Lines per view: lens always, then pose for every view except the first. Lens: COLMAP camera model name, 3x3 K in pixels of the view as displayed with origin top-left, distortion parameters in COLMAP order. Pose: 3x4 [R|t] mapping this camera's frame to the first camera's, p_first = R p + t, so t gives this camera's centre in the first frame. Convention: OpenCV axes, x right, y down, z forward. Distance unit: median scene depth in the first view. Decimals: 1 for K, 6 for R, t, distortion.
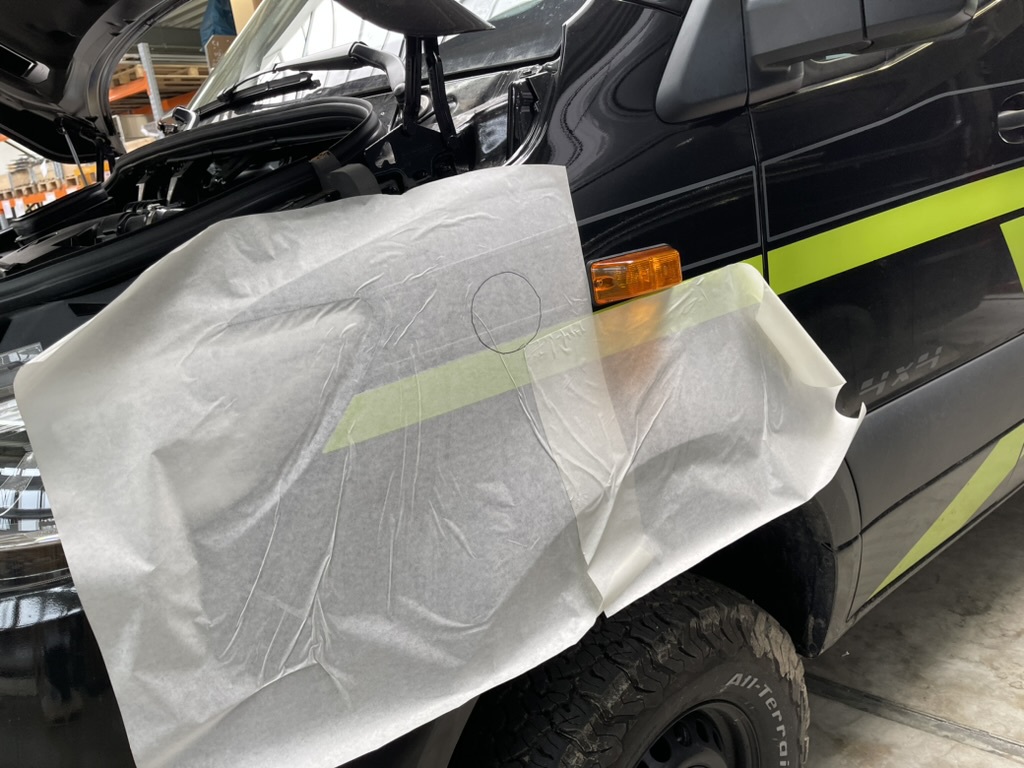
lens RADIAL K [[786.1, 0, 512.0], [0, 786.1, 384.0], [0, 0, 1]] dist [0.068141, -0.091220]
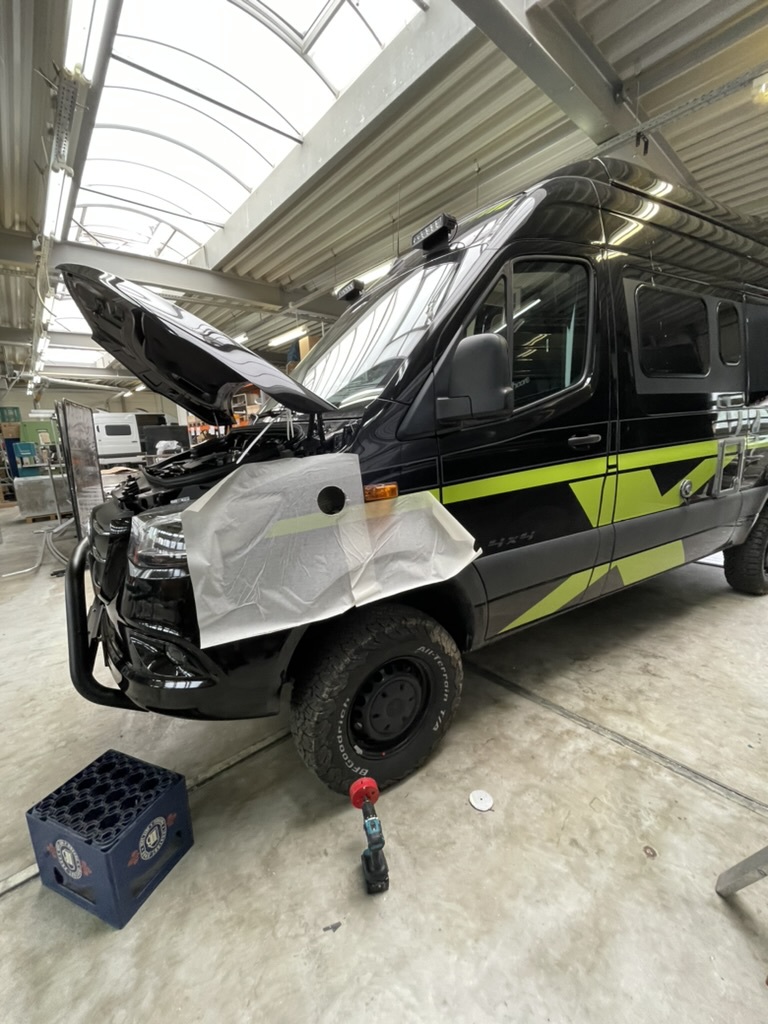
lens RADIAL K [[424.8, 0, 380.2], [0, 424.8, 505.2], [0, 0, 1]] dist [-0.000141, -0.000161]
pose [[0.986854, 0.095056, -0.130702, 0.367105], [-0.104616, 0.992163, -0.068324, 0.018758], [0.123183, 0.081099, 0.989065, -0.559694]]
